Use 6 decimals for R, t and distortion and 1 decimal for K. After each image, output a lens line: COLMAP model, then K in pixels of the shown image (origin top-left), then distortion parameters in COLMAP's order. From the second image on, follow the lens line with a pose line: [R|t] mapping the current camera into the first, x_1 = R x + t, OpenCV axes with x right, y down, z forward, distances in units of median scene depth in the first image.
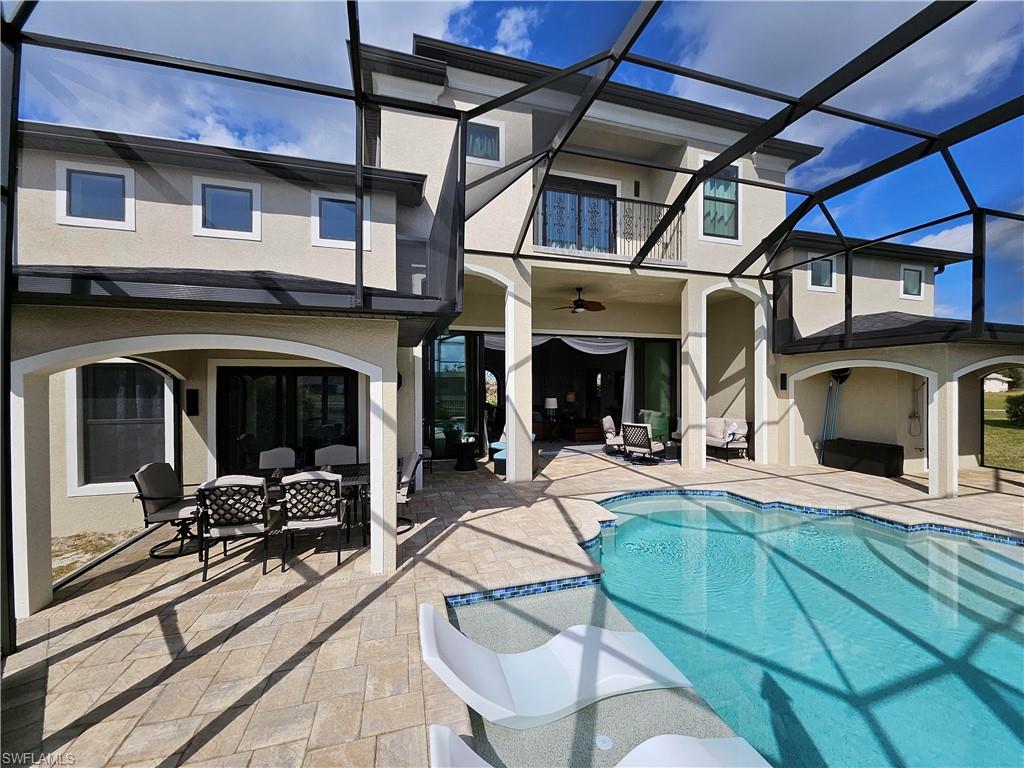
lens RADIAL K [[400.6, 0, 513.8], [0, 400.6, 388.8], [0, 0, 1]] dist [-0.000594, -0.000537]
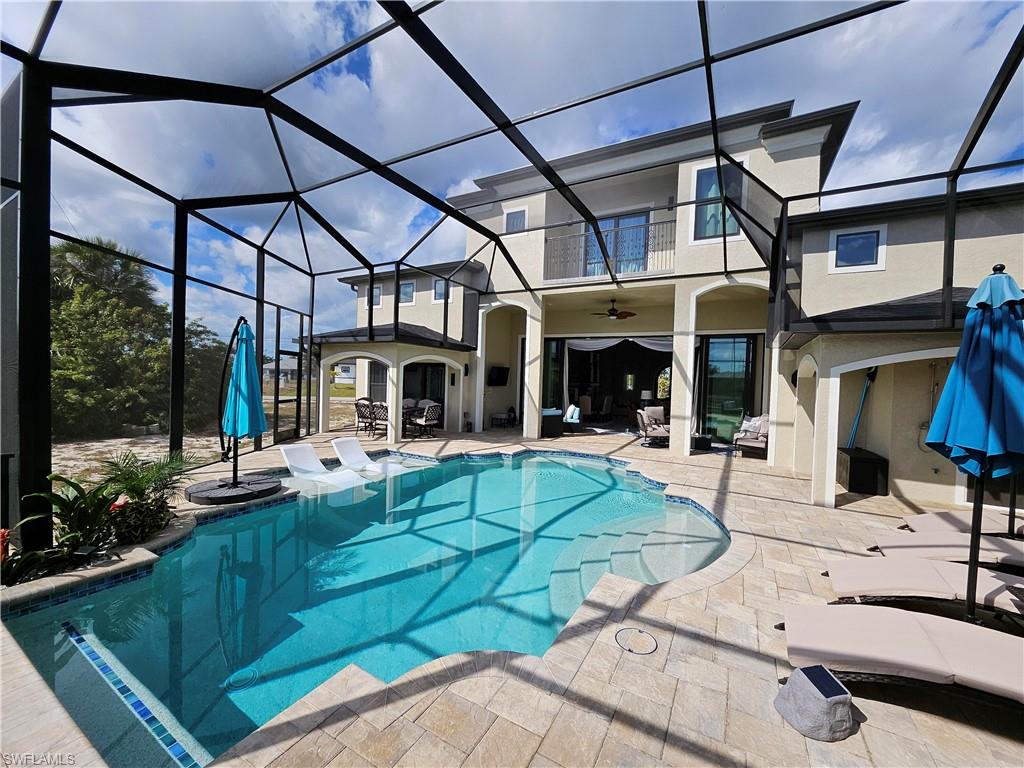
lens RADIAL K [[400.6, 0, 510.9], [0, 400.6, 382.4], [0, 0, 1]] dist [-0.000594, -0.000537]
pose [[0.690211, 0.034996, -0.722761, 1.048965], [-0.043899, 0.999015, 0.006450, 0.013911], [0.722275, 0.027277, 0.691068, -0.104404]]
